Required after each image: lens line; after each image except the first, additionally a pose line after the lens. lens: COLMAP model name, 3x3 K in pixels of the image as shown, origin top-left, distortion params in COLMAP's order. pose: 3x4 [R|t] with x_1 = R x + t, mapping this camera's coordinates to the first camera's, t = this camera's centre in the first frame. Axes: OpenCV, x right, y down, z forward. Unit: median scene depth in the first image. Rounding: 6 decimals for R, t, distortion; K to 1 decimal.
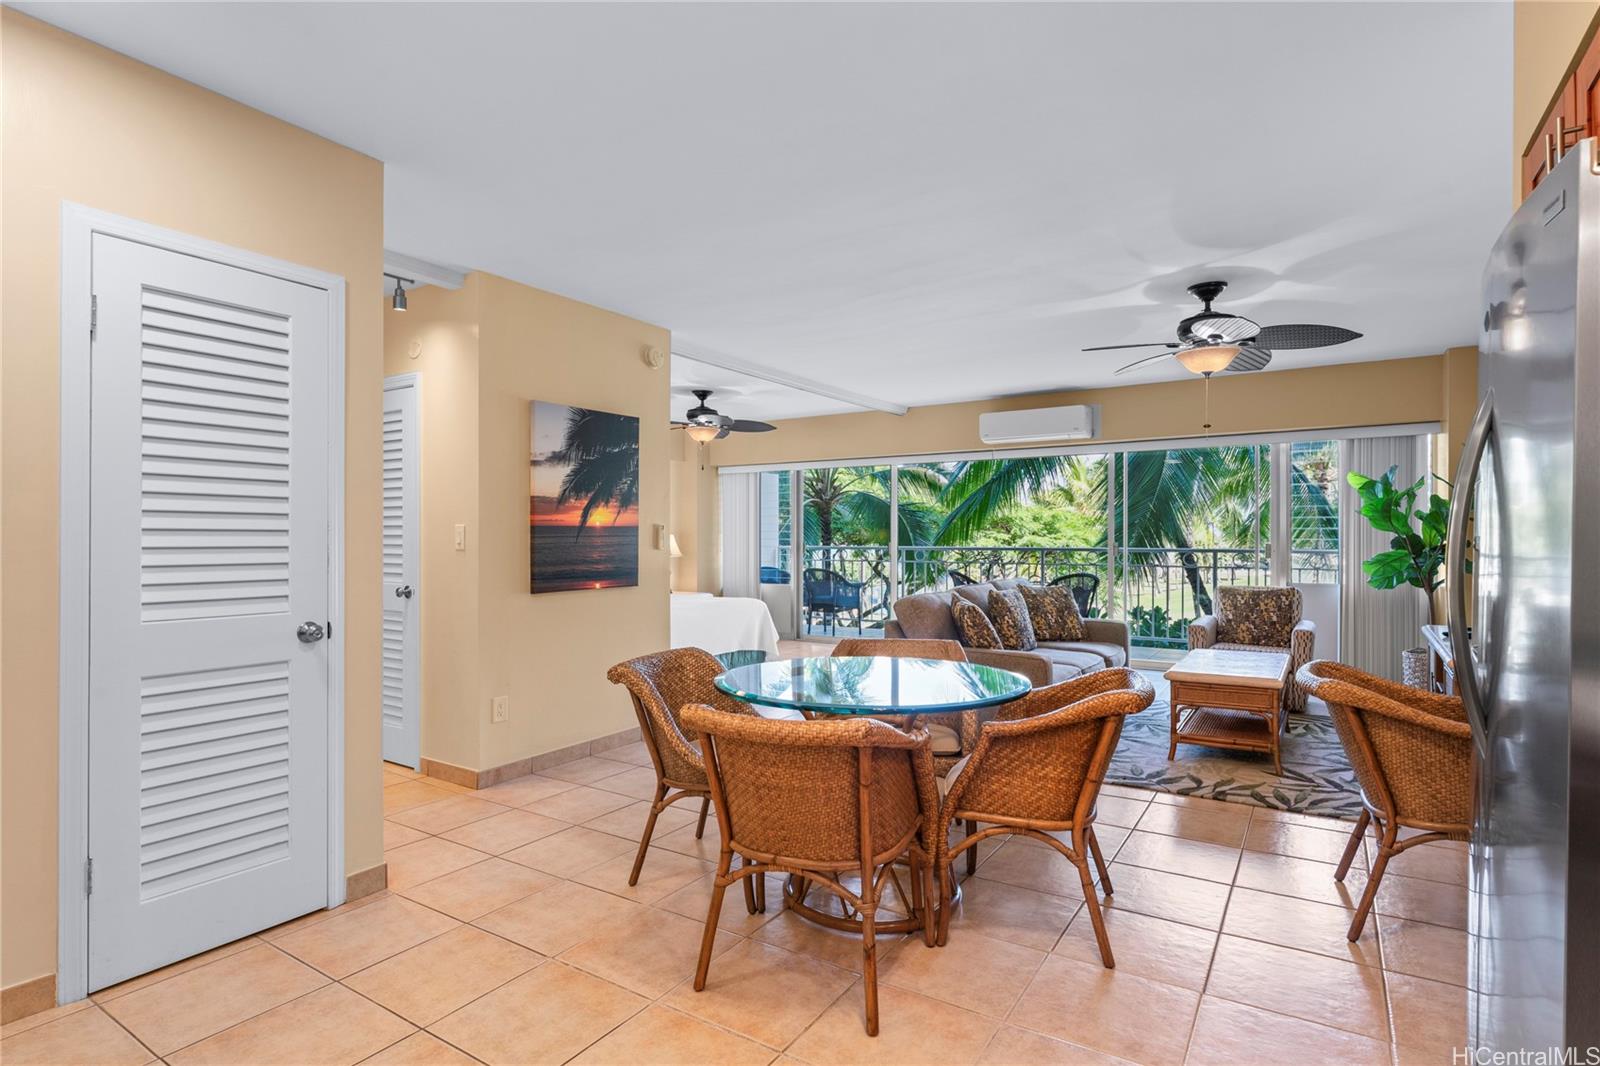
lens RADIAL K [[805.7, 0, 806.7], [0, 805.7, 533.7], [0, 0, 1]] dist [0.011024, -0.009582]
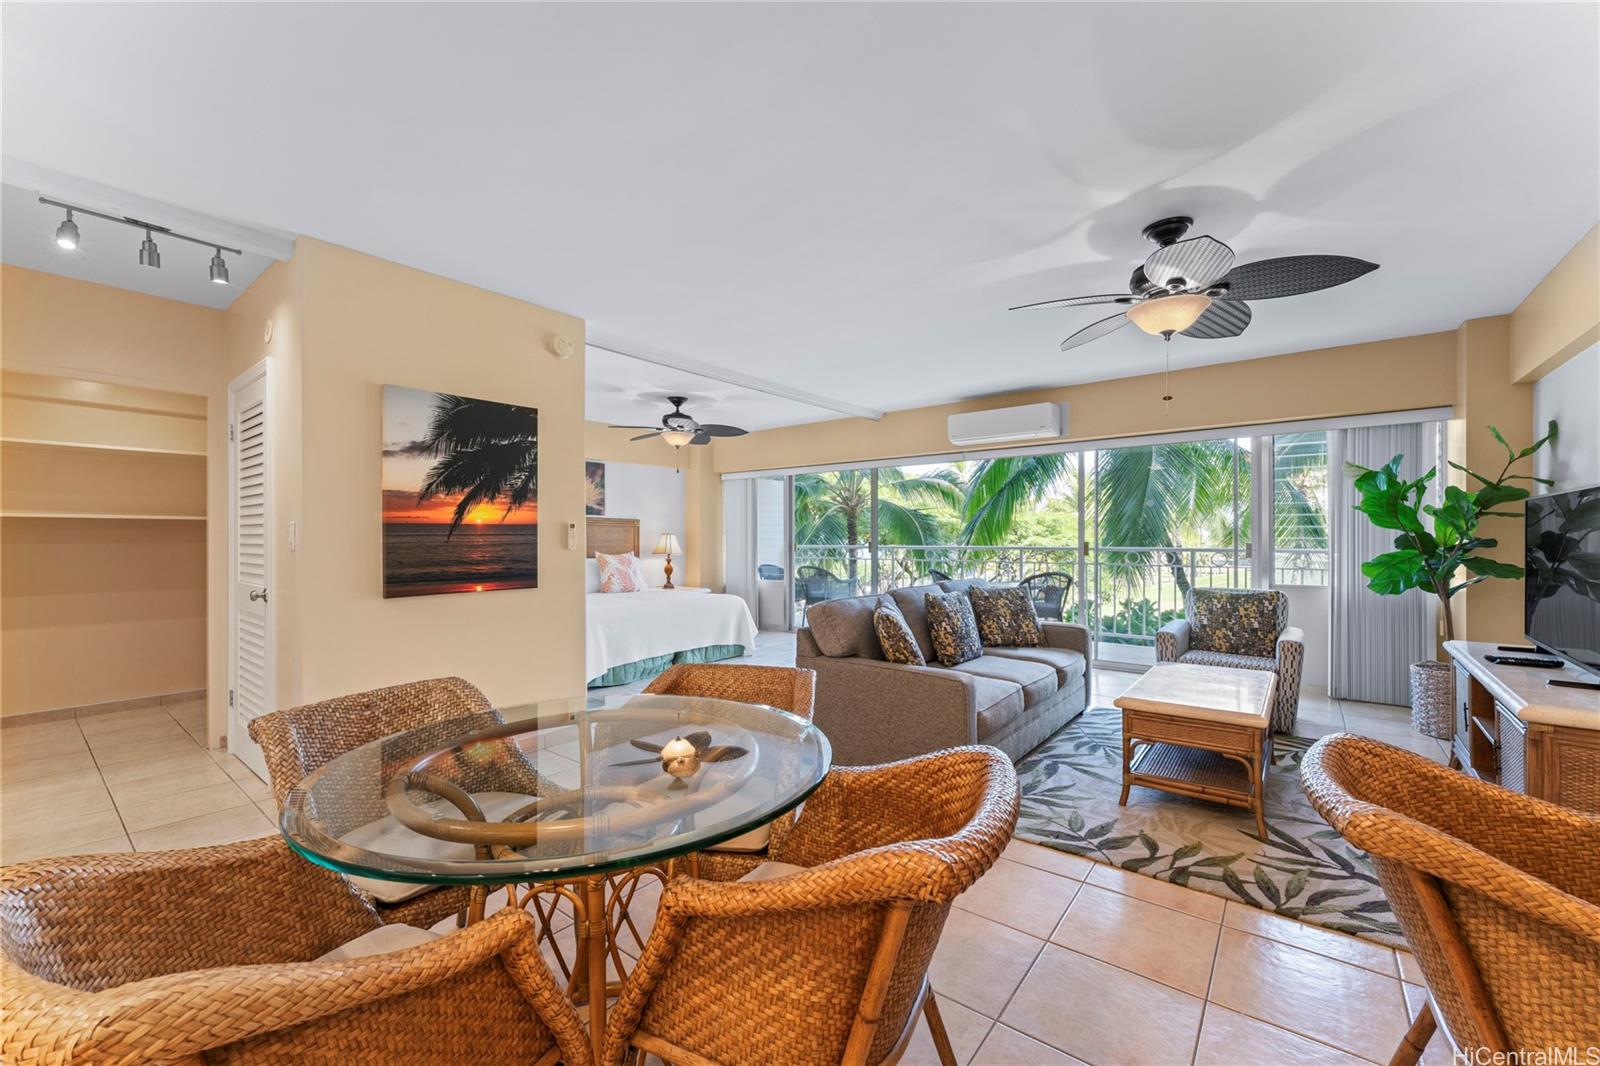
lens RADIAL K [[634.4, 0, 803.1], [0, 634.4, 535.2], [0, 0, 1]] dist [0.001239, -0.000064]
pose [[0.995566, -0.001492, -0.094051, 0.164407], [0.001439, 0.999999, -0.000636, 0.004217], [0.094051, 0.000497, 0.995567, 0.284586]]
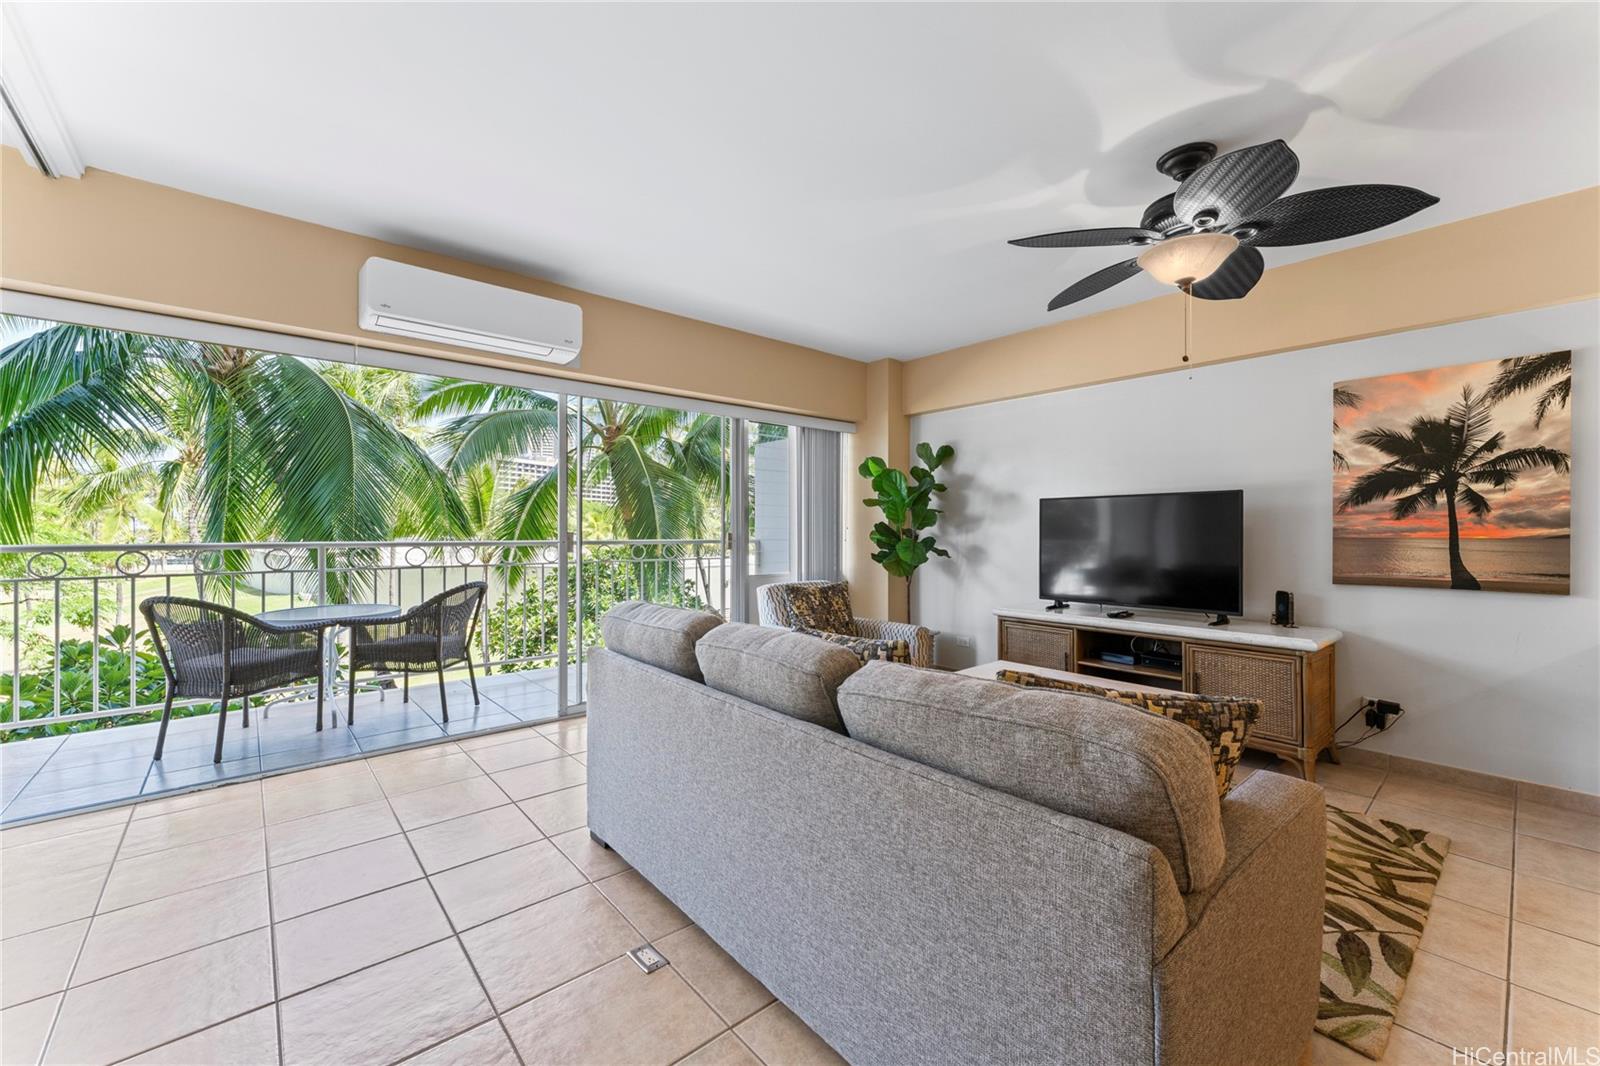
lens RADIAL K [[634.4, 0, 803.1], [0, 634.4, 535.2], [0, 0, 1]] dist [0.001239, -0.000064]
pose [[0.278470, -0.004366, 0.960435, -0.102509], [-0.004468, 0.999973, 0.005842, 0.013847], [-0.960434, -0.005918, 0.278443, 1.008963]]
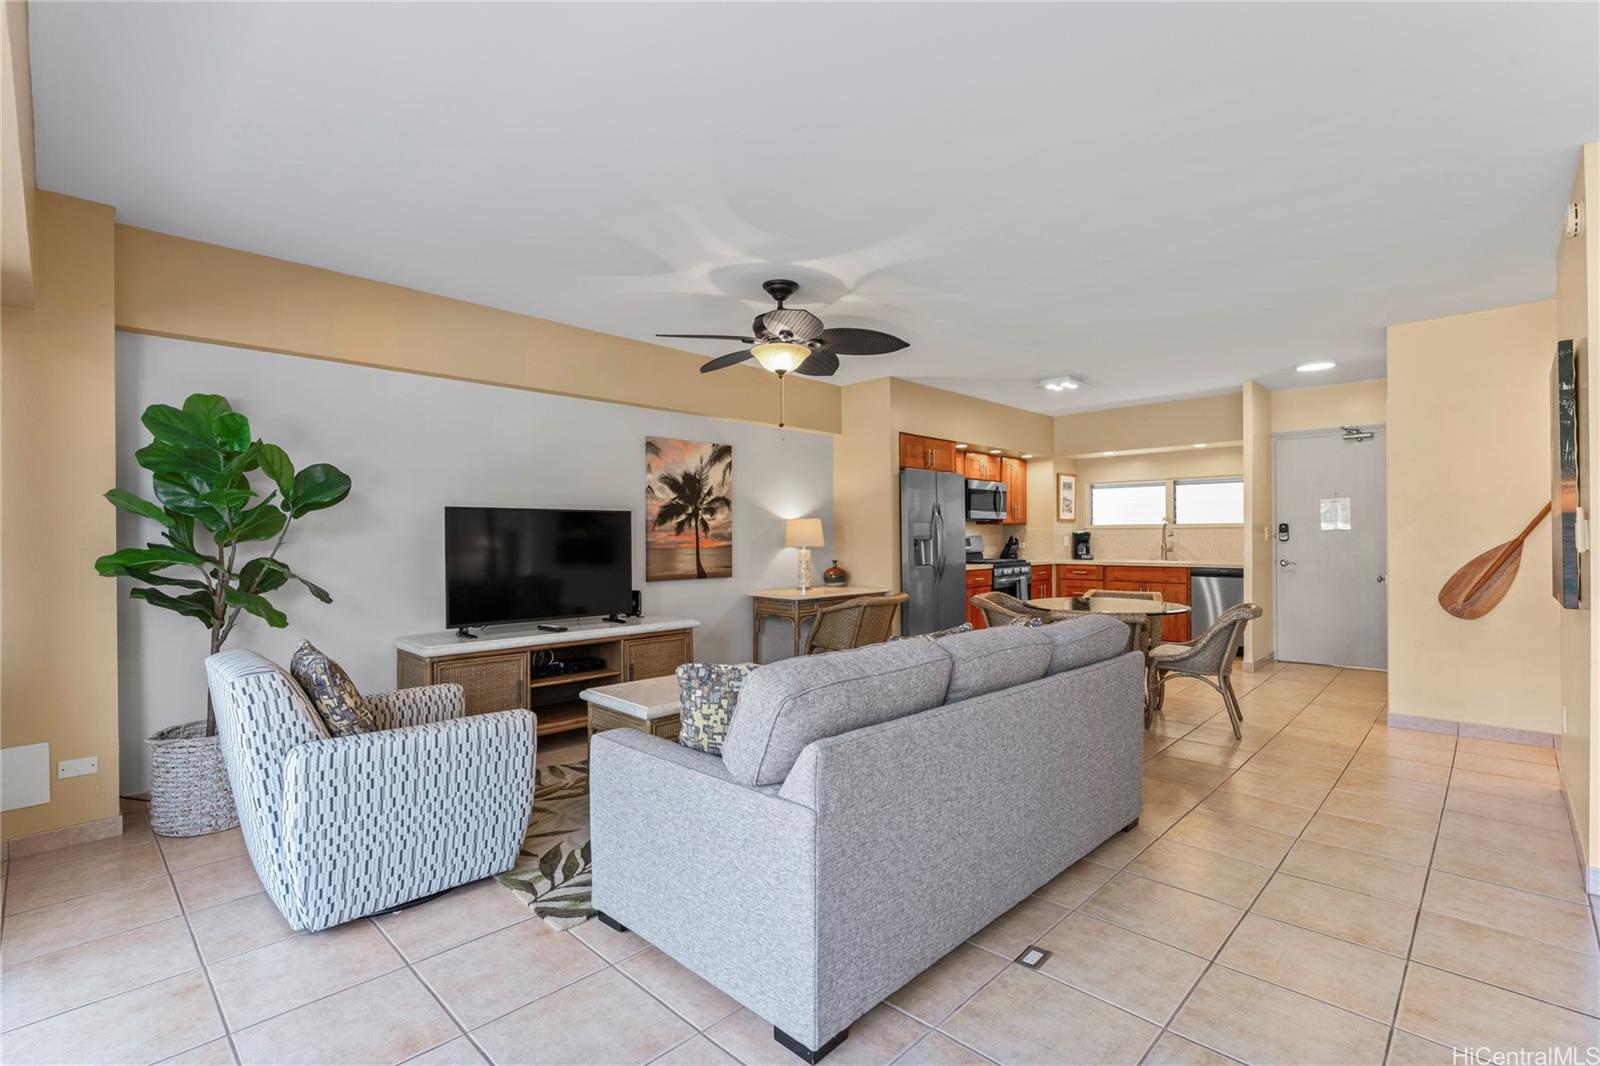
lens RADIAL K [[727.2, 0, 797.0], [0, 727.2, 537.7], [0, 0, 1]] dist [-0.001465, -0.000295]
pose [[-0.980238, 0.007065, 0.197697, 0.261496], [0.006325, 0.999970, -0.004372, 0.008492], [-0.197722, -0.003035, -0.980253, 1.631114]]
